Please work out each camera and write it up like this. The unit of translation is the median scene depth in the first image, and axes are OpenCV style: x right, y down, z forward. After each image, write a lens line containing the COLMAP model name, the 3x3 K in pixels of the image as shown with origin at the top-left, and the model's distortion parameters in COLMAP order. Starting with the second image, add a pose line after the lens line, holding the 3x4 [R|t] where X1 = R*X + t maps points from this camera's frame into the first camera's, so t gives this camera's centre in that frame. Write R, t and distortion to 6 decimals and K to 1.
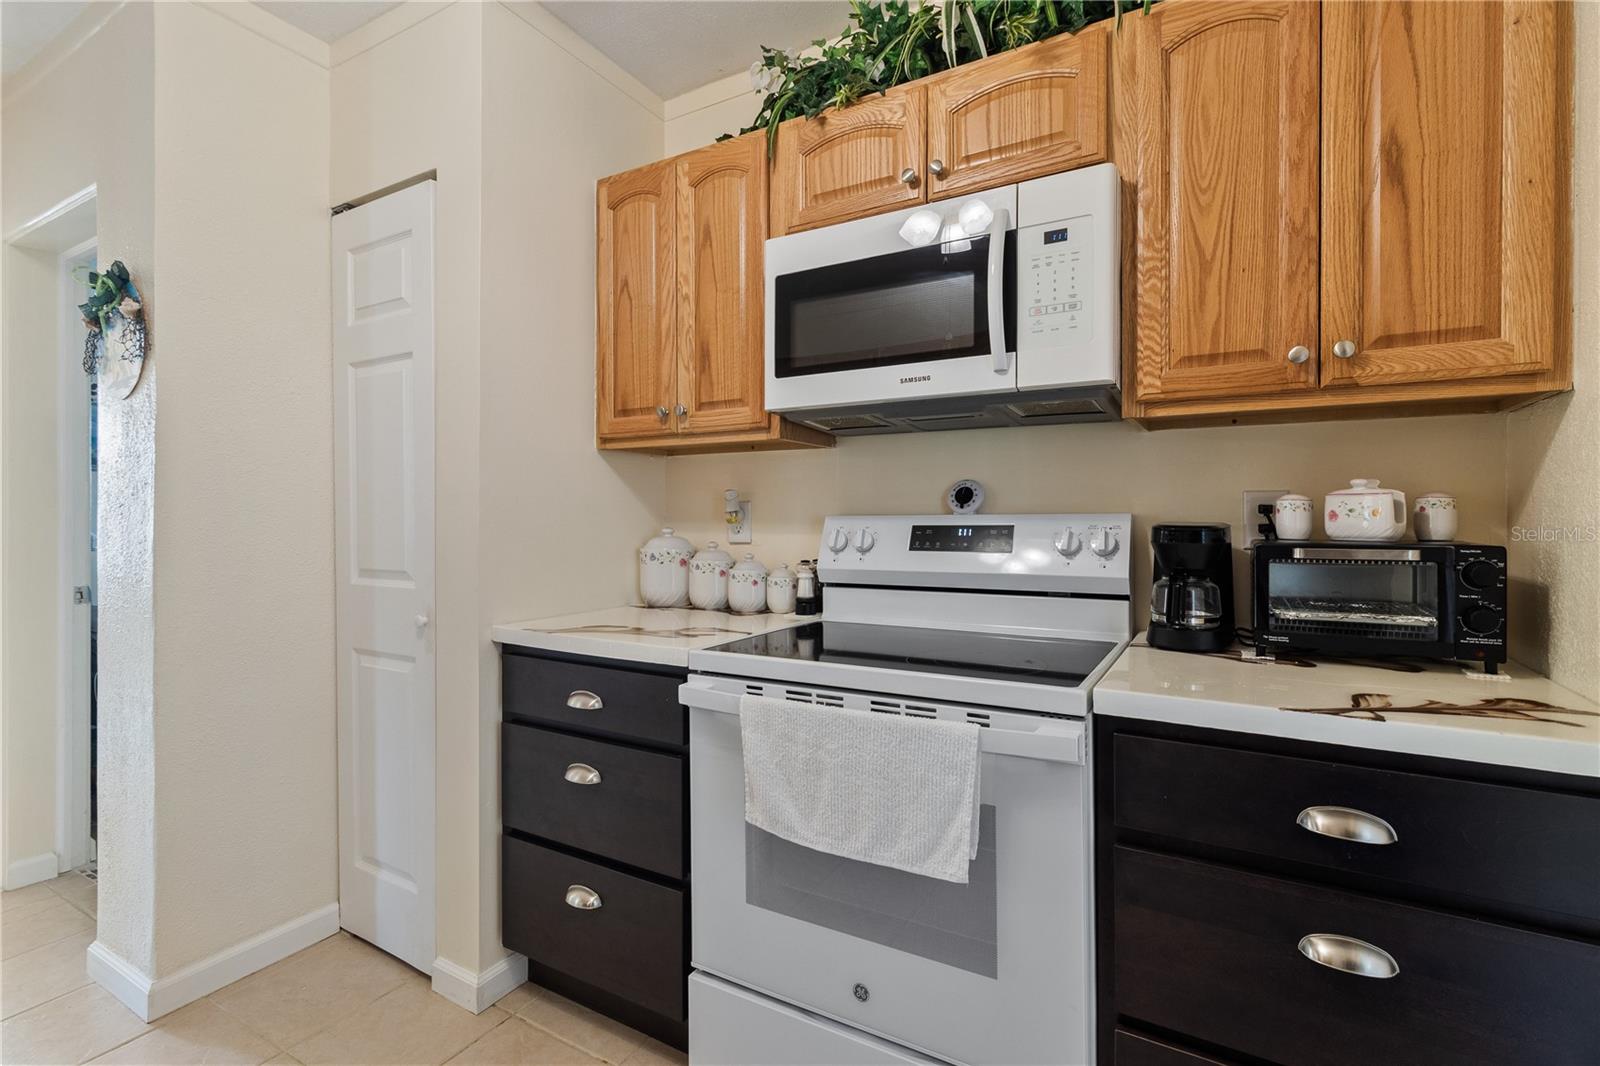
lens RADIAL K [[740.2, 0, 798.9], [0, 740.2, 521.0], [0, 0, 1]] dist [-0.002583, -0.000877]
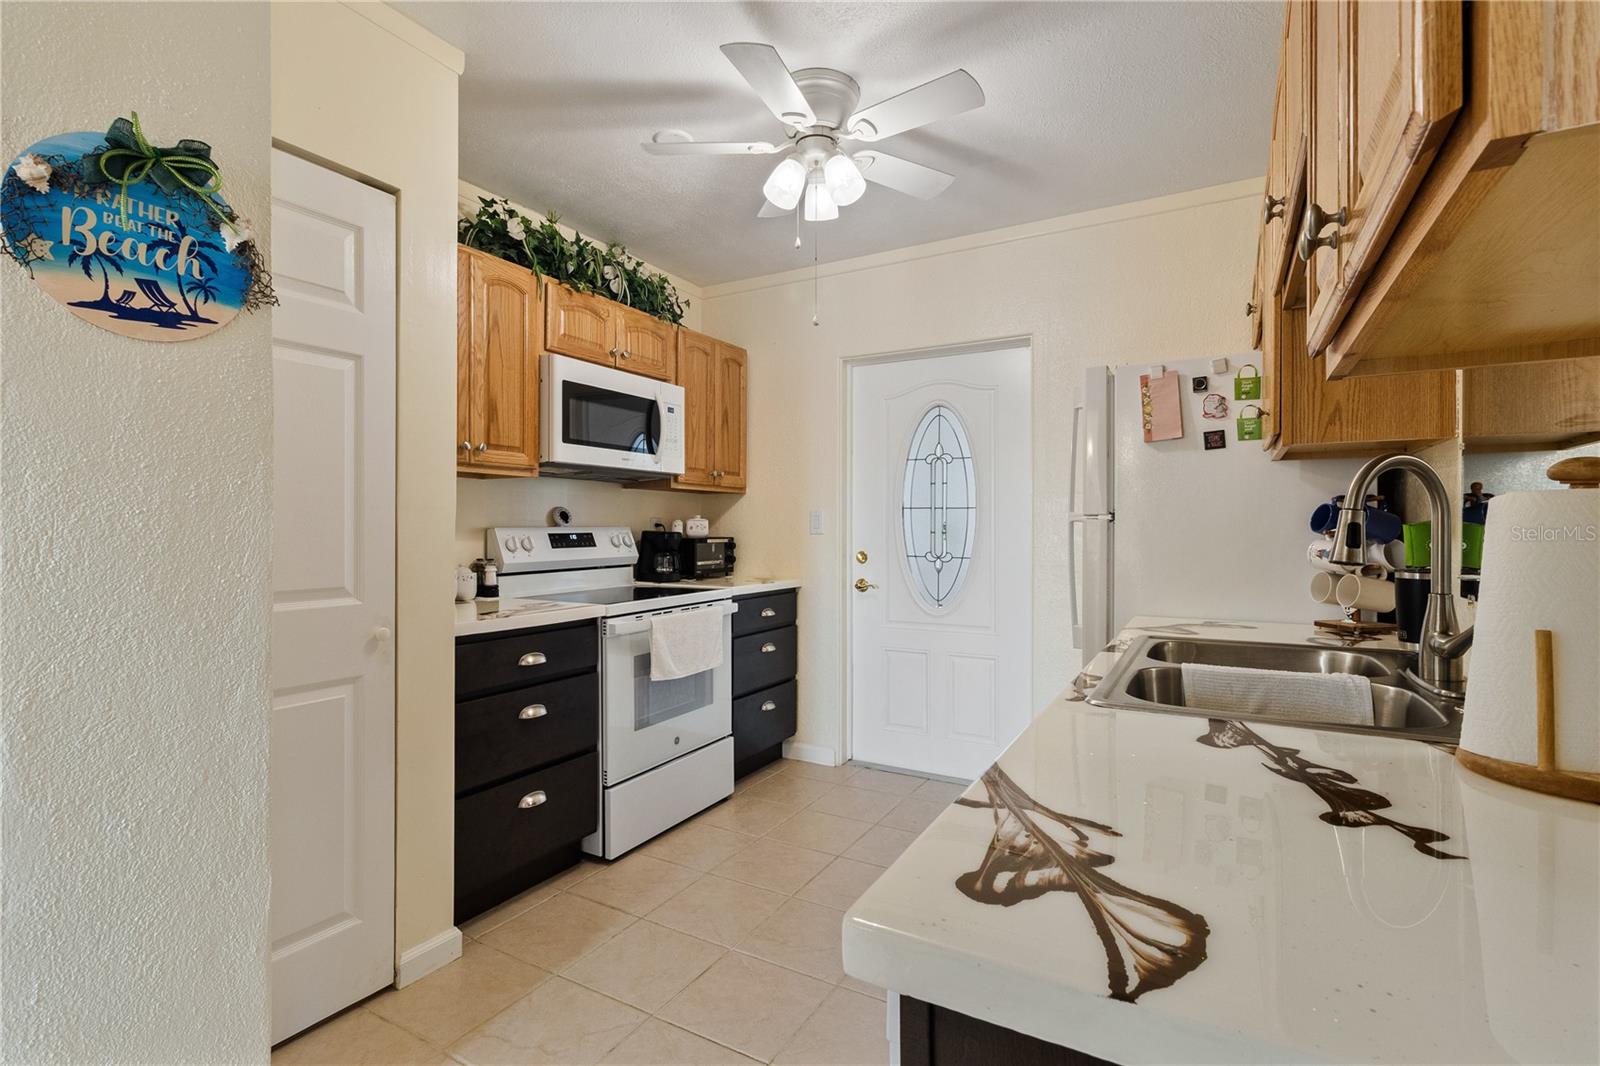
lens RADIAL K [[740.2, 0, 793.9], [0, 740.2, 538.7], [0, 0, 1]] dist [-0.002583, -0.000877]
pose [[-0.007077, -0.014958, 0.999863, -1.679324], [0.001935, 0.999886, 0.014972, -0.006312], [-0.999973, 0.002041, -0.007047, 0.514251]]
